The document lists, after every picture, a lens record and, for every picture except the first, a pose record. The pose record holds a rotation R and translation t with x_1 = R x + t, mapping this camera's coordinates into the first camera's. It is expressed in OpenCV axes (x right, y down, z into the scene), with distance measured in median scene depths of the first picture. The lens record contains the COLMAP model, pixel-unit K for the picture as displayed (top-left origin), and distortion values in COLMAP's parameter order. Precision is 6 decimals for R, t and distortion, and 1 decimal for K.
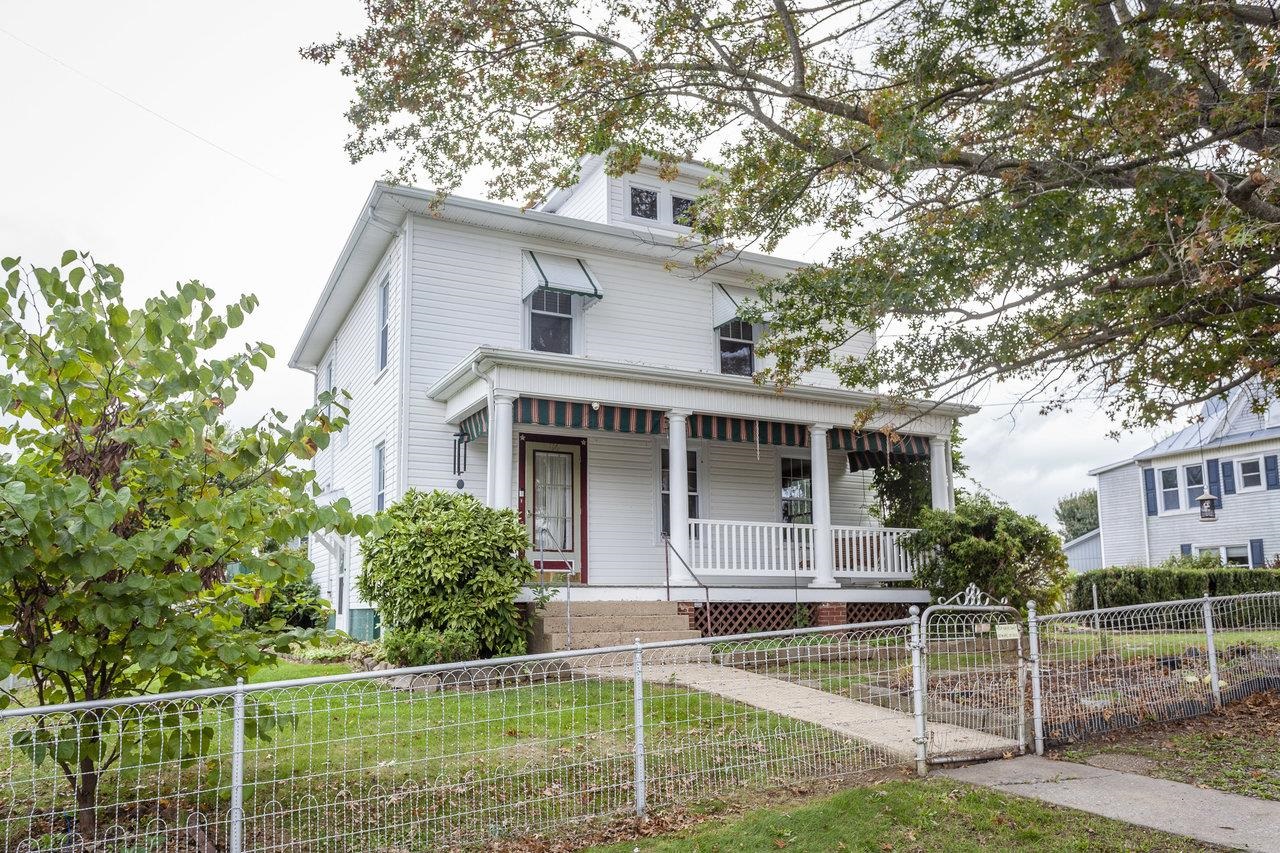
lens RADIAL K [[923.5, 0, 612.3], [0, 923.5, 507.1], [0, 0, 1]] dist [0.006371, -0.000686]
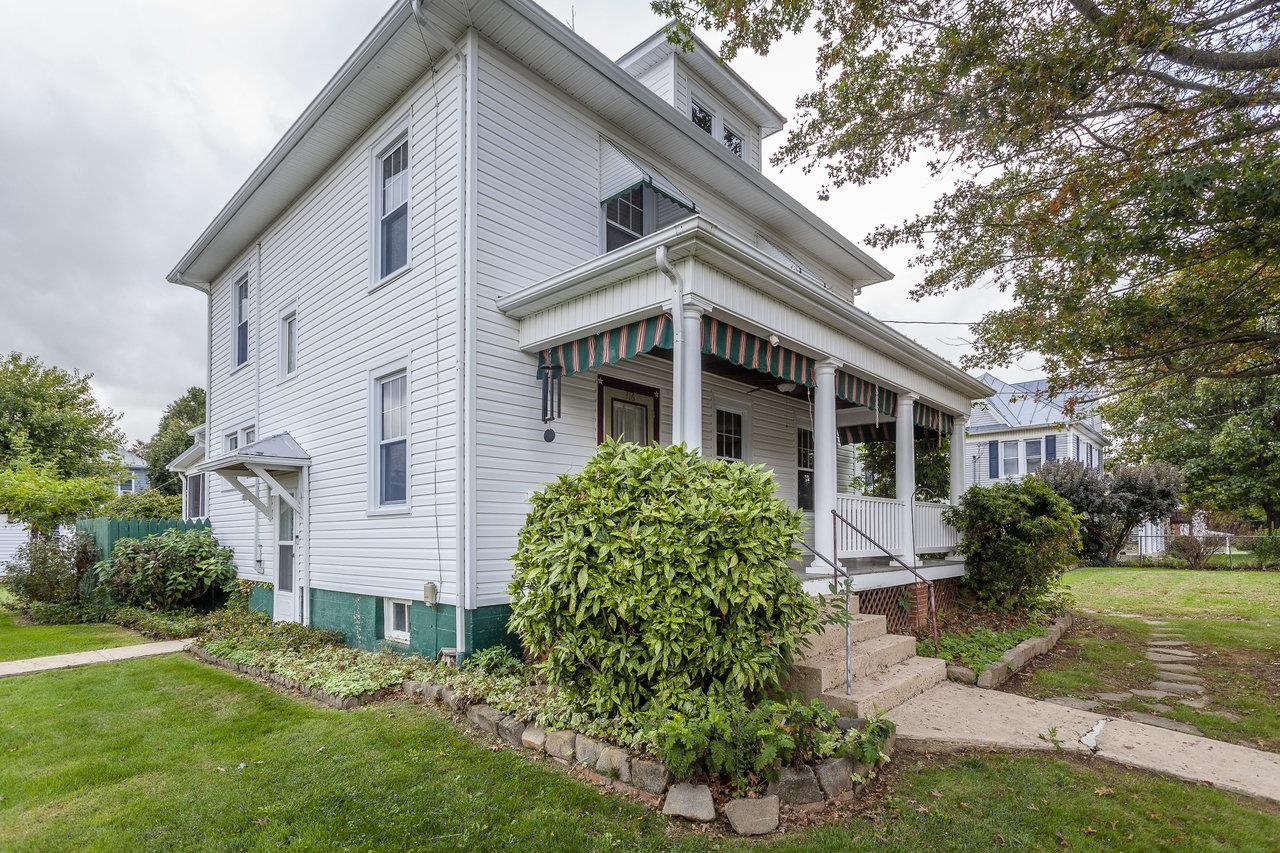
lens RADIAL K [[645.5, 0, 640.8], [0, 645.5, 527.5], [0, 0, 1]] dist [0.001160, 0.001130]
pose [[0.929405, 0.005461, 0.369021, -0.268298], [-0.040807, 0.995280, 0.088045, -0.000431], [-0.366798, -0.096888, 0.925242, 0.463446]]
